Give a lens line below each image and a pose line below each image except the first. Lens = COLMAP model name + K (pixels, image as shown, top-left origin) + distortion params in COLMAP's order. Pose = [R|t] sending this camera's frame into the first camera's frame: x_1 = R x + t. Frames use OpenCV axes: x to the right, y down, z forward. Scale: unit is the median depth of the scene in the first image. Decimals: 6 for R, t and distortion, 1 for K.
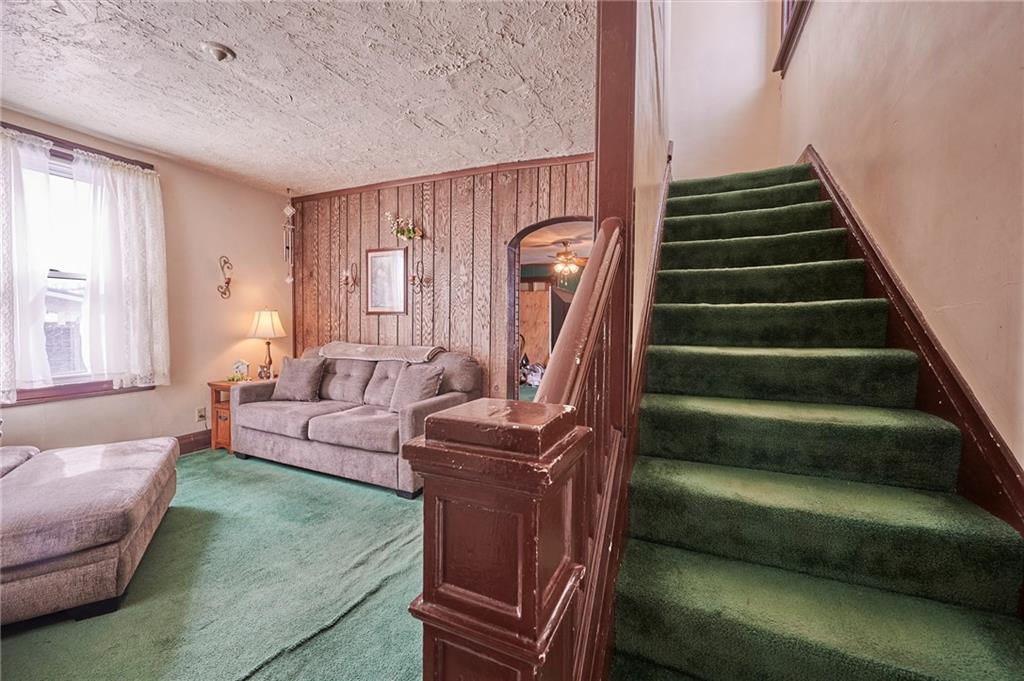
lens RADIAL K [[399.7, 0, 513.8], [0, 399.7, 337.6], [0, 0, 1]] dist [-0.000213, 0.000195]
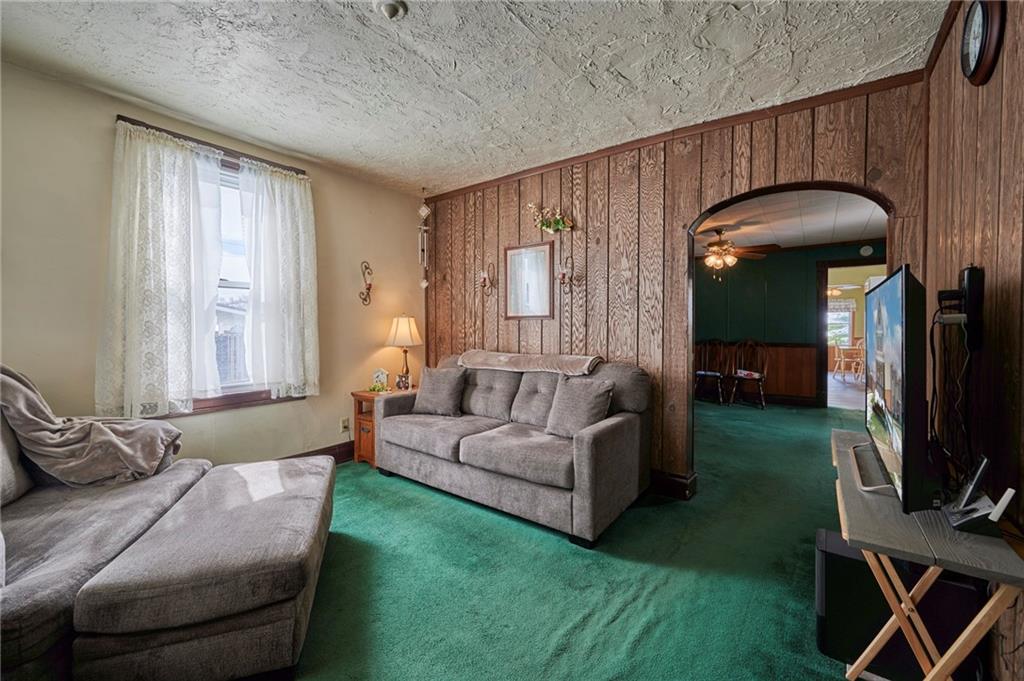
lens RADIAL K [[399.7, 0, 509.6], [0, 399.7, 338.0], [0, 0, 1]] dist [-0.000213, 0.000195]
pose [[0.976102, -0.006359, -0.217218, -0.211220], [0.003729, 0.999915, -0.012515, -0.006284], [0.217279, 0.011406, 0.976043, 0.162504]]
